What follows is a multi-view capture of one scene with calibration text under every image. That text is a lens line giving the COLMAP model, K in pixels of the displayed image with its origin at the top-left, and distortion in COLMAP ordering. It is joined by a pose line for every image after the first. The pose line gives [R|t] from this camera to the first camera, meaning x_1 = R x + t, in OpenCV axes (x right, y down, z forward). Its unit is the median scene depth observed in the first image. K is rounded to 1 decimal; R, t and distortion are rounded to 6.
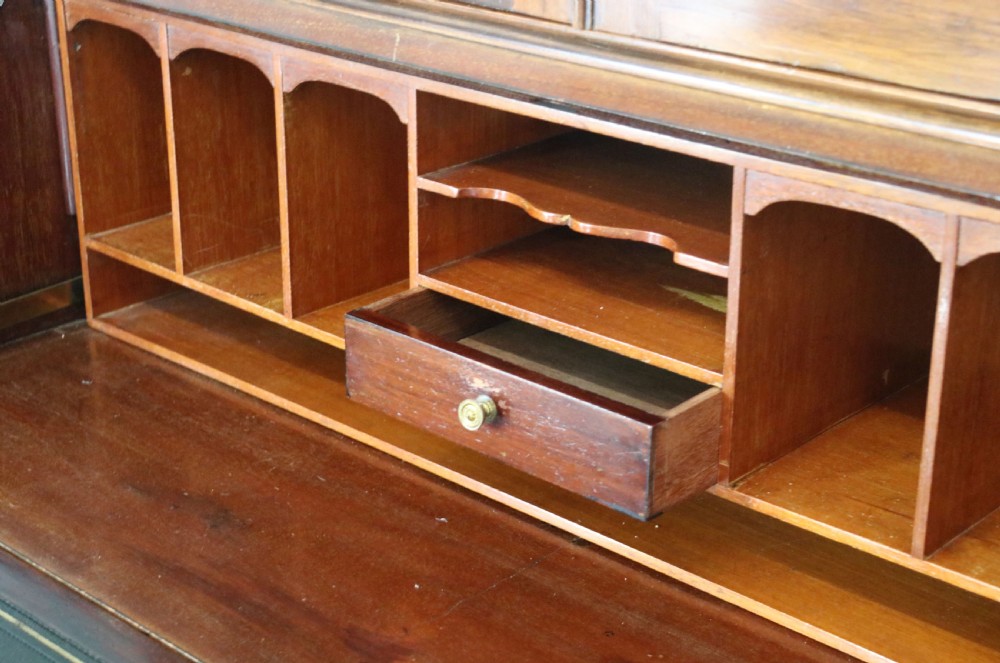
lens RADIAL K [[1685.4, 0, 500.8], [0, 1685.4, 330.5], [0, 0, 1]] dist [0.110868, 0.000000]
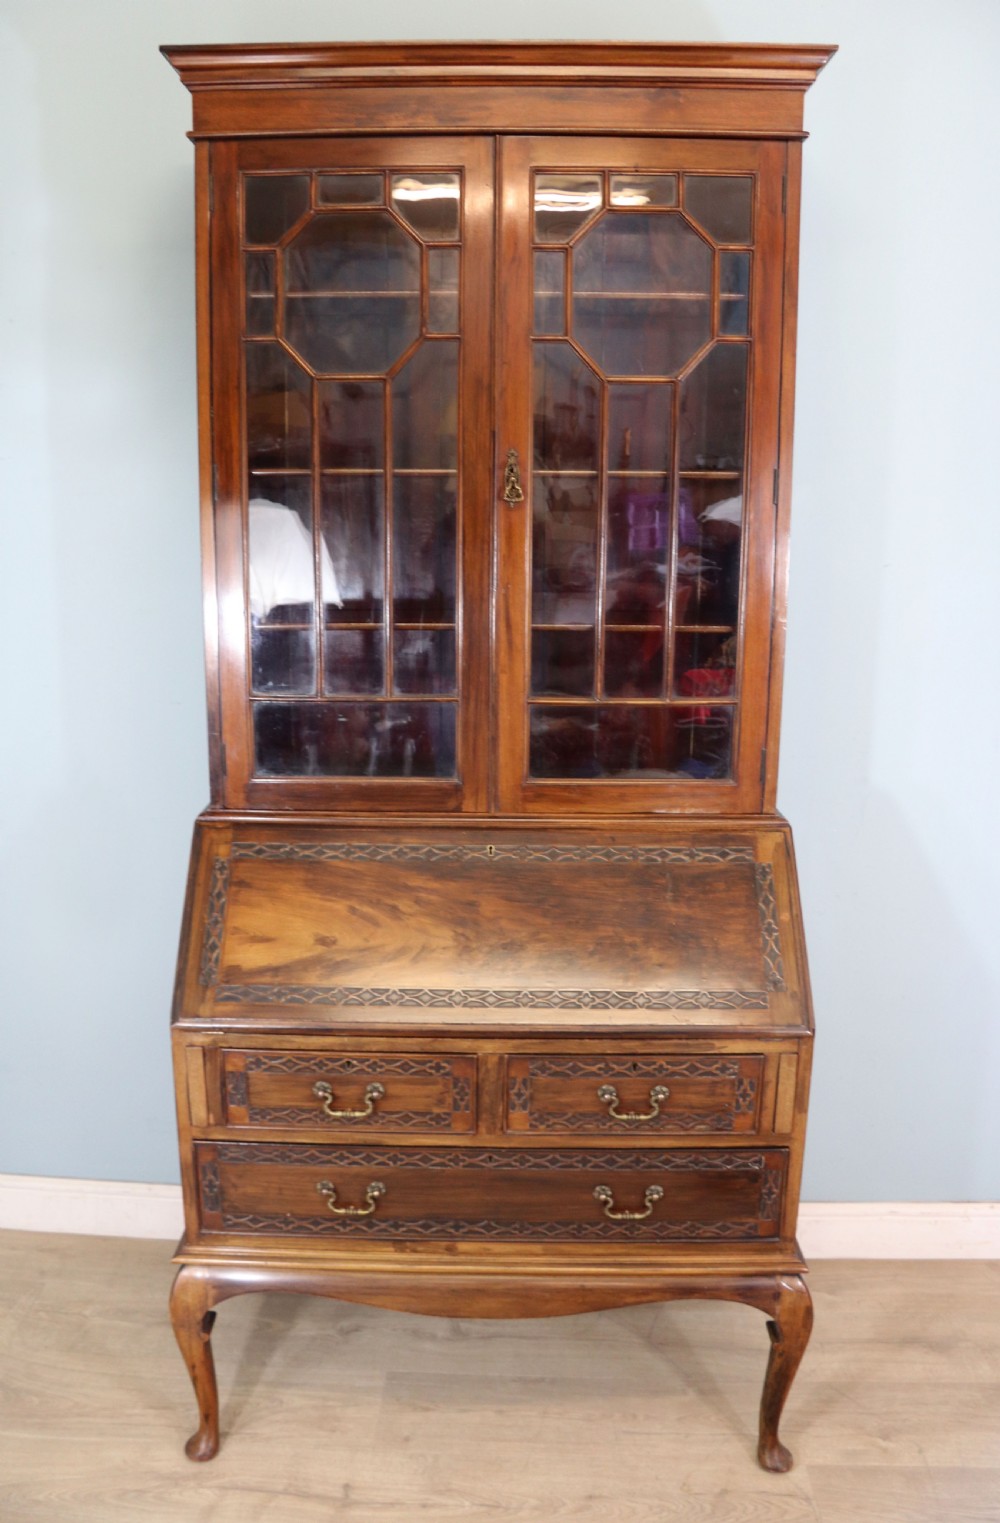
lens RADIAL K [[1207.5, 0, 461.7], [0, 1207.5, 762.2], [0, 0, 1]] dist [-0.148121, 0.066761]
pose [[0.753574, -0.141547, 0.641943, -1.404706], [0.249584, 0.965026, -0.080200, -0.102659], [-0.608140, 0.220655, 0.762547, -0.689745]]
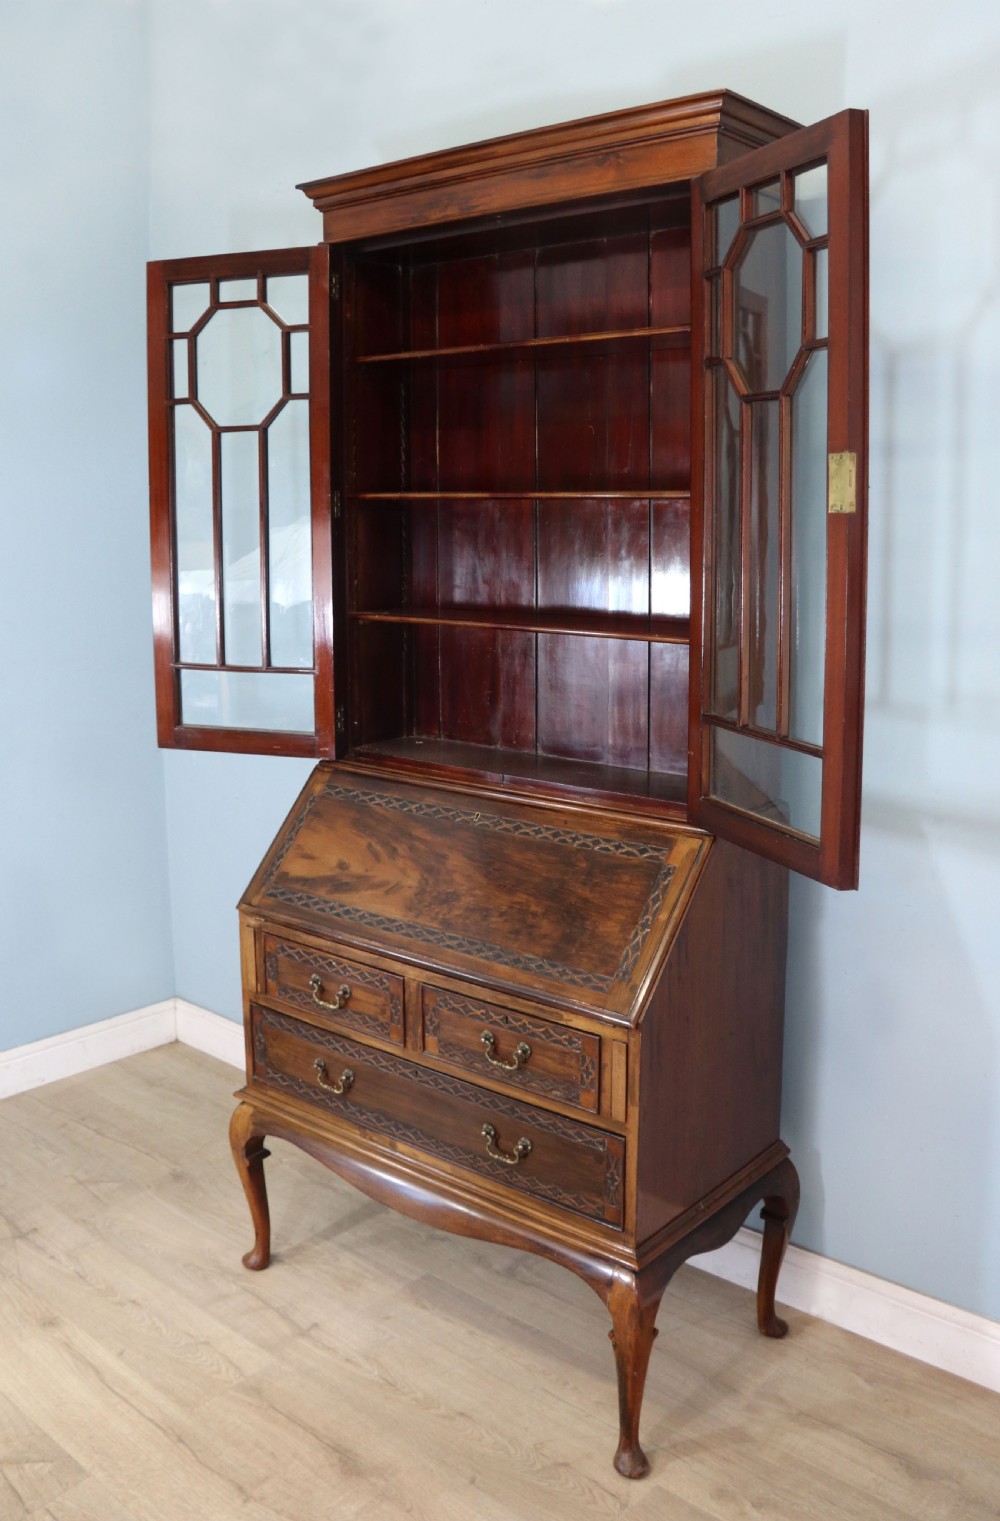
lens RADIAL K [[1311.3, 0, 519.5], [0, 1311.3, 699.7], [0, 0, 1]] dist [-0.159265, 0.084749]
pose [[0.998218, -0.009557, 0.058906, -0.072175], [0.023679, 0.969495, -0.243964, 0.320535], [-0.054778, 0.244924, 0.967994, -1.742963]]
